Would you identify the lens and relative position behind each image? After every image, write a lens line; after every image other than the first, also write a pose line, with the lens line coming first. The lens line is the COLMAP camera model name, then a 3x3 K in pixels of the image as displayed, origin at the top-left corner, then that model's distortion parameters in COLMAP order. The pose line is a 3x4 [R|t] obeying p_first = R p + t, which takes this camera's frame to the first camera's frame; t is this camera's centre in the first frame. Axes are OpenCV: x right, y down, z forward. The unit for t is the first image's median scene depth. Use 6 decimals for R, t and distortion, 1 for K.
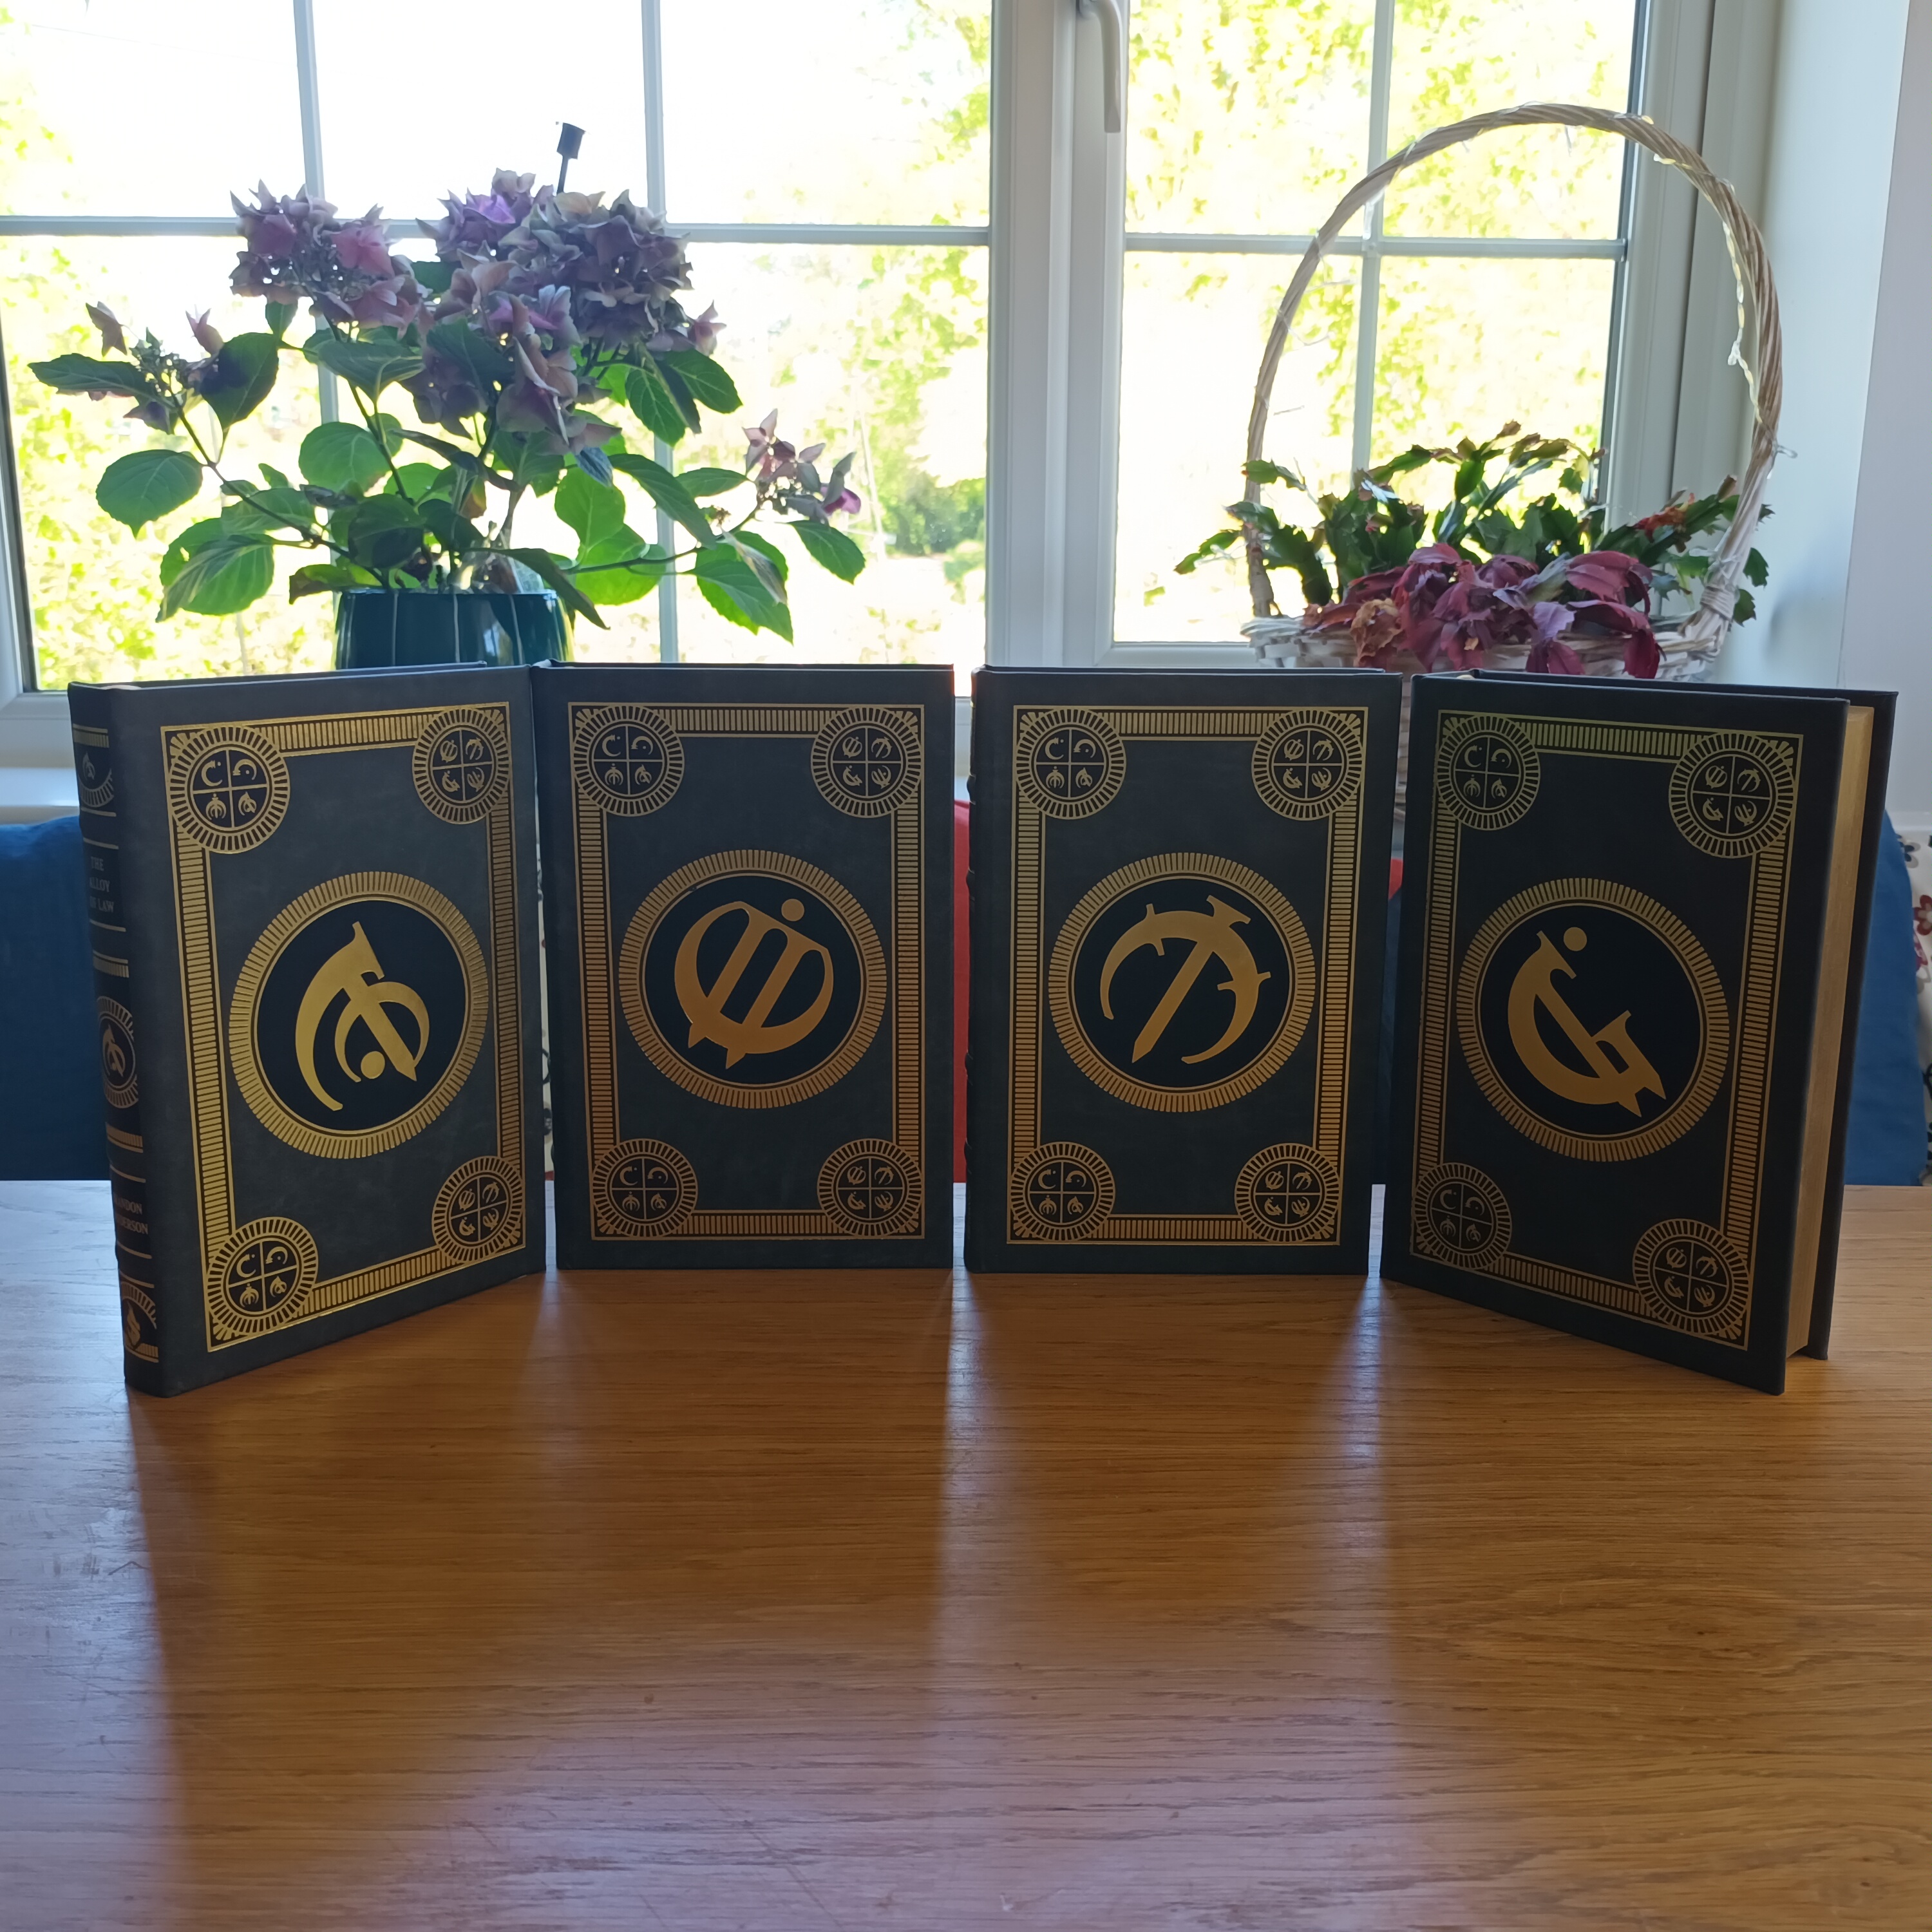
lens RADIAL K [[1865.2, 0, 957.4], [0, 1865.2, 955.5], [0, 0, 1]] dist [-0.021429, 0.000000]
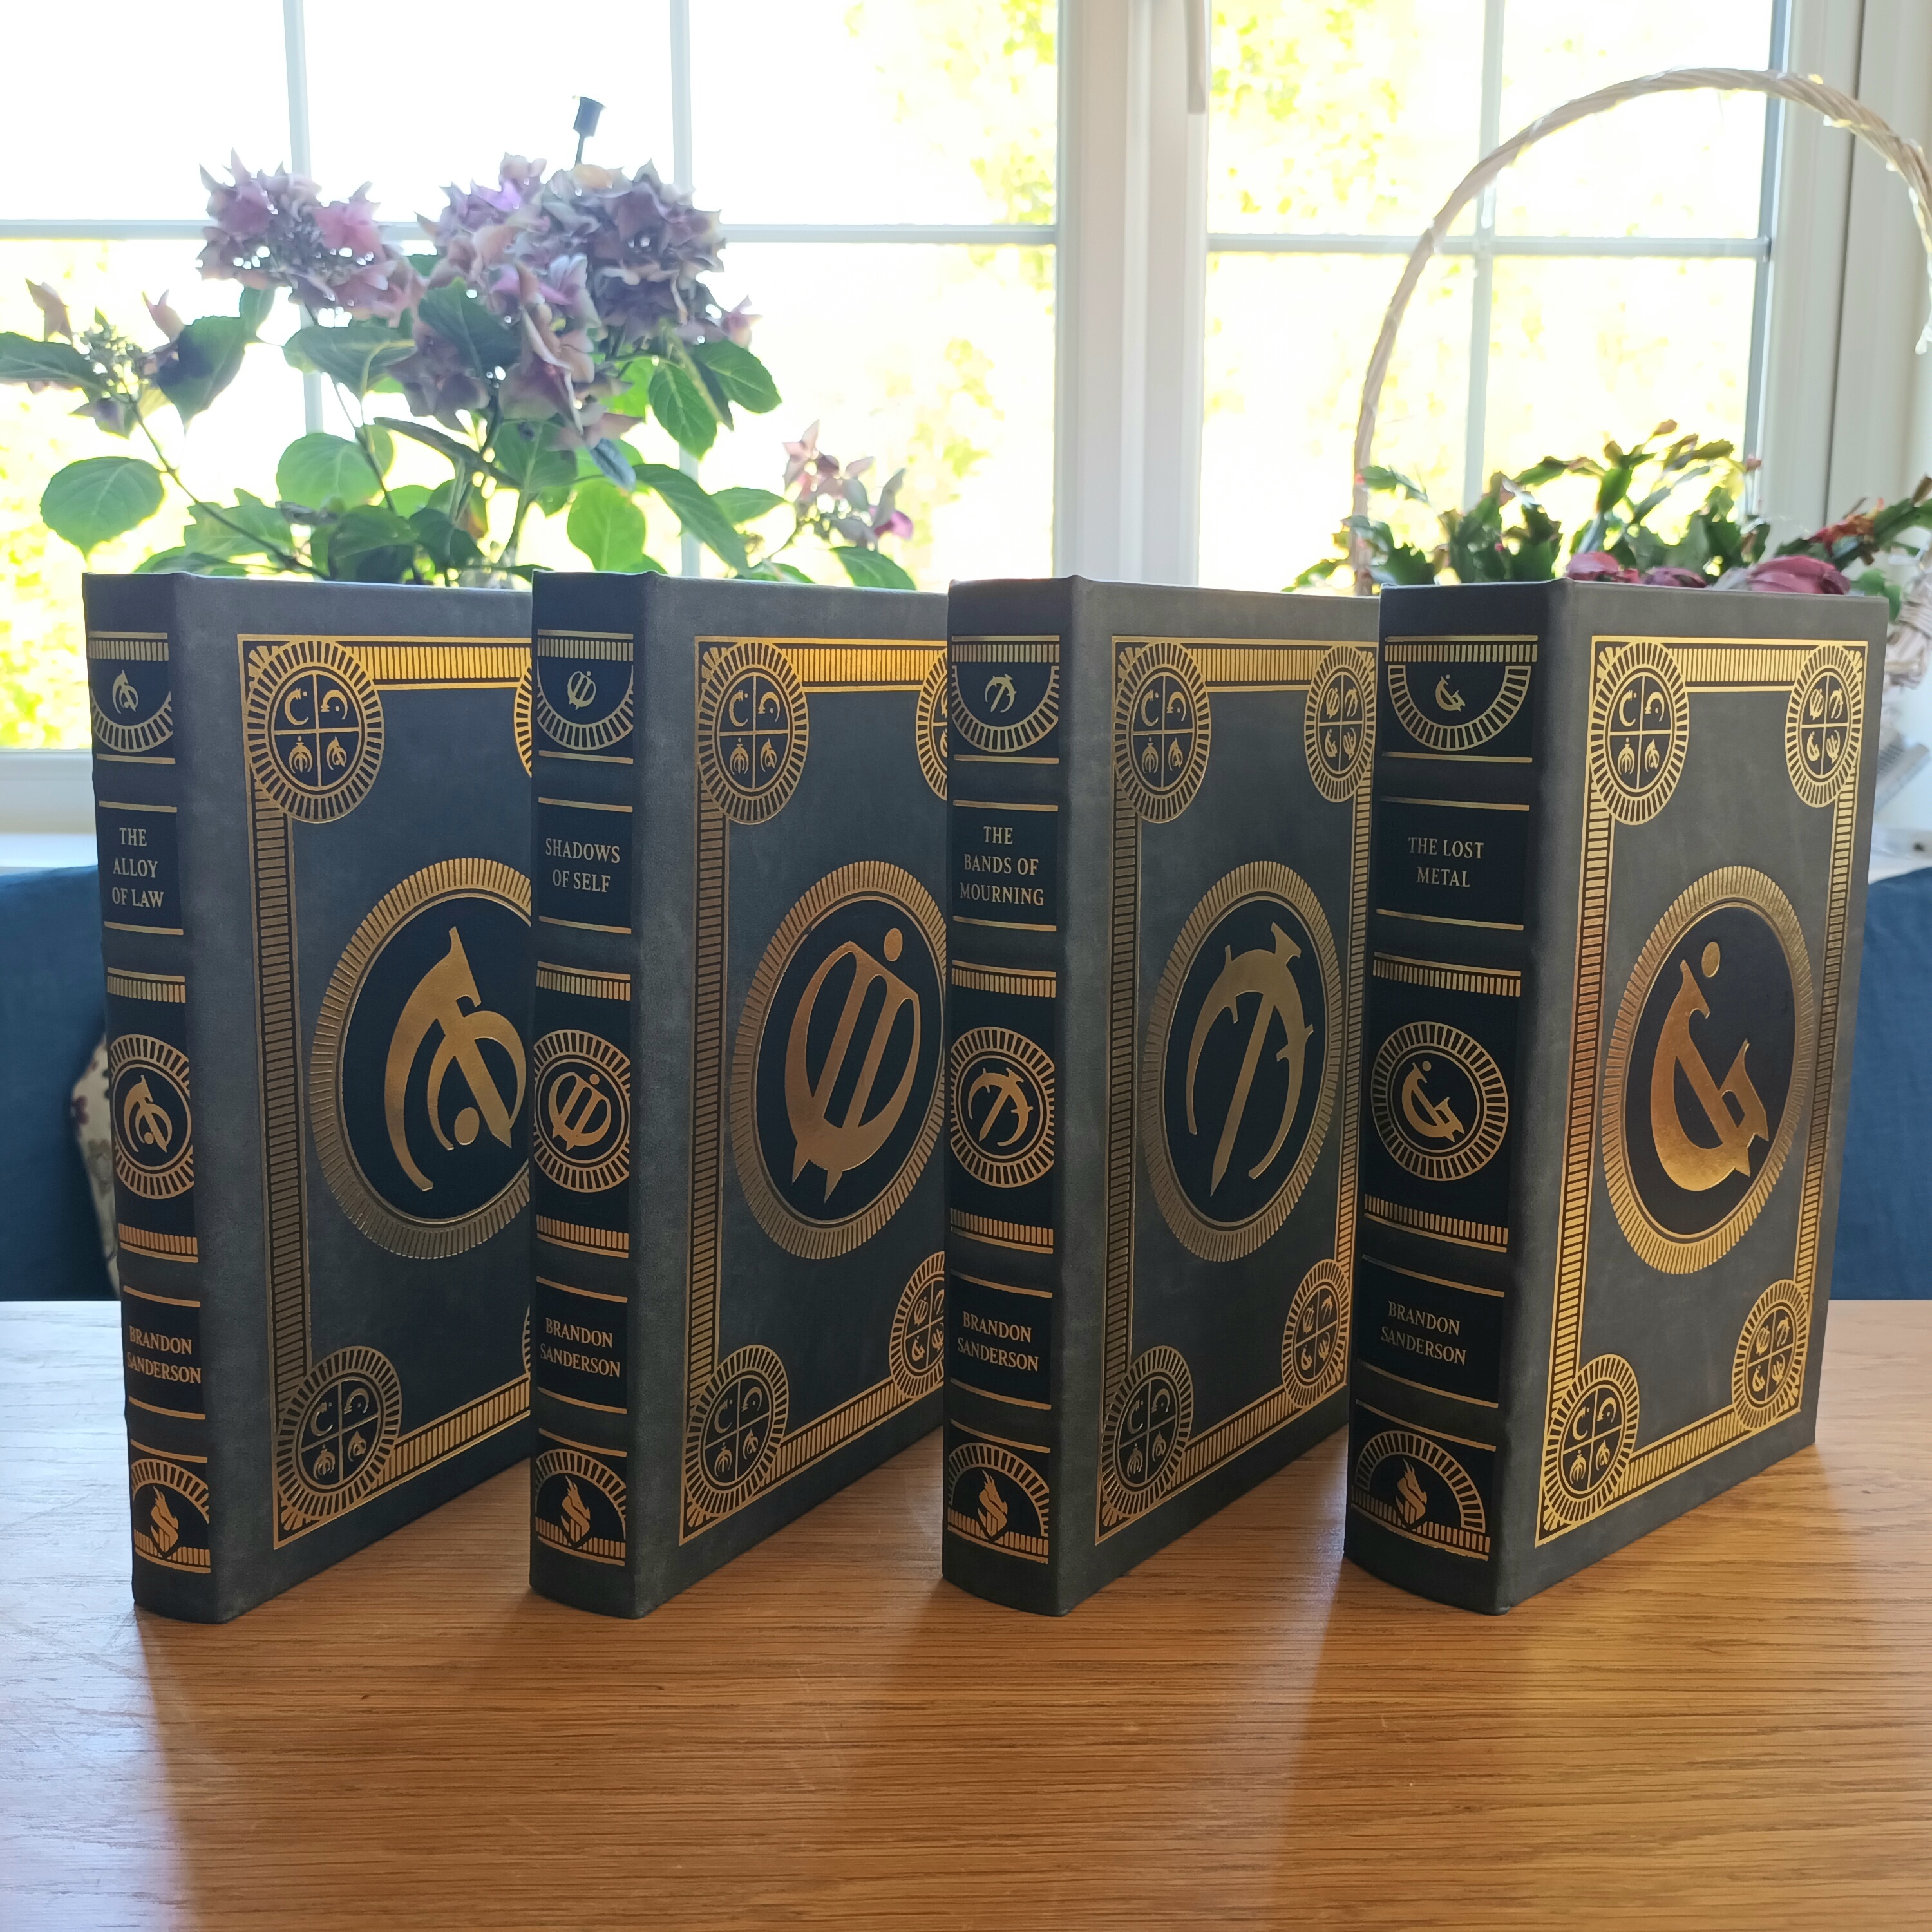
lens RADIAL K [[1865.2, 0, 964.6], [0, 1865.2, 972.4], [0, 0, 1]] dist [-0.021429, 0.000000]
pose [[0.999996, -0.002358, -0.001425, -0.029248], [0.002273, 0.998399, -0.056518, 0.018724], [0.001556, 0.056515, 0.998401, 0.143650]]
